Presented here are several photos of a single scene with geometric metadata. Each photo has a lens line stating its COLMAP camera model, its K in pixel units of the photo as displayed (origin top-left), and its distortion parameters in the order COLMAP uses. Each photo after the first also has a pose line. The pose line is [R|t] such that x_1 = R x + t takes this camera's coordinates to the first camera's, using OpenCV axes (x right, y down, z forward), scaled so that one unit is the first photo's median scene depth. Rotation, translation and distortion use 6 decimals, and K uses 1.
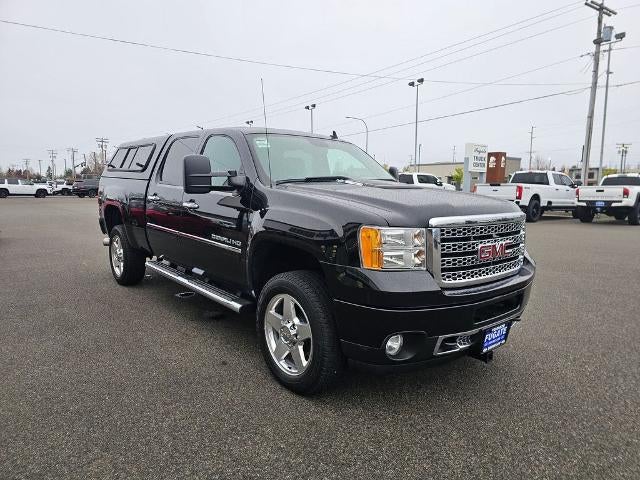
lens RADIAL K [[427.4, 0, 323.2], [0, 427.4, 238.0], [0, 0, 1]] dist [0.062986, -0.050285]
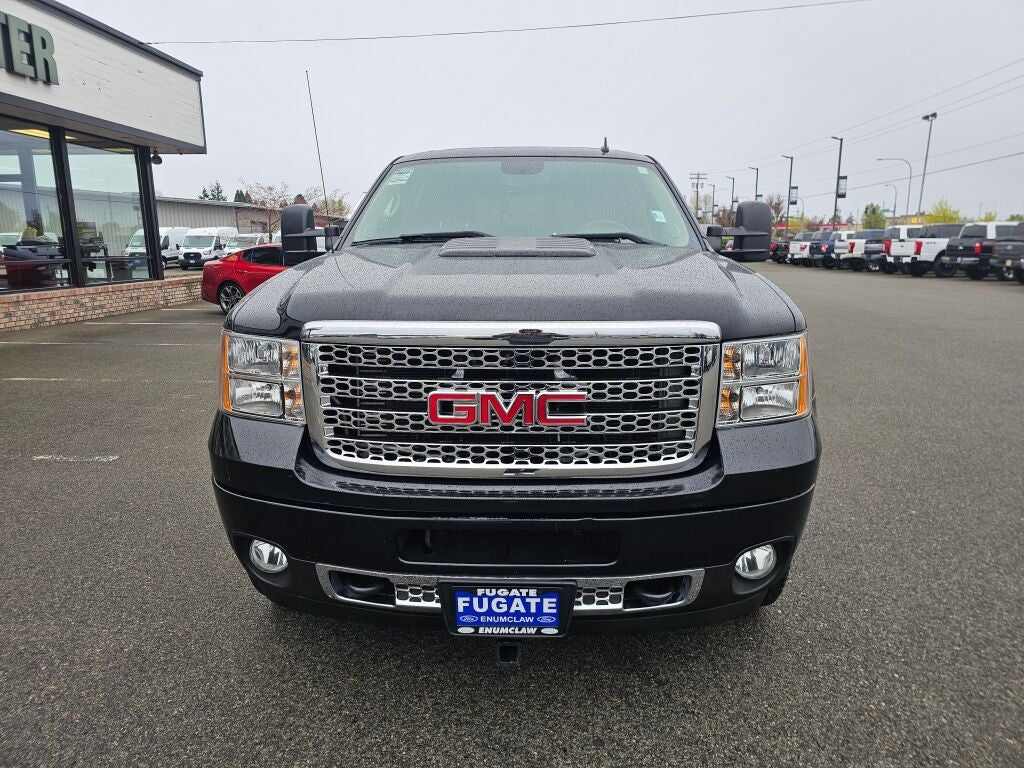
lens RADIAL K [[683.8, 0, 510.2], [0, 683.8, 381.5], [0, 0, 1]] dist [0.062986, -0.050285]
pose [[0.732819, 0.119284, -0.669886, 0.571213], [-0.068708, 0.992454, 0.101559, -0.043736], [0.676945, -0.028398, 0.735485, 0.354167]]
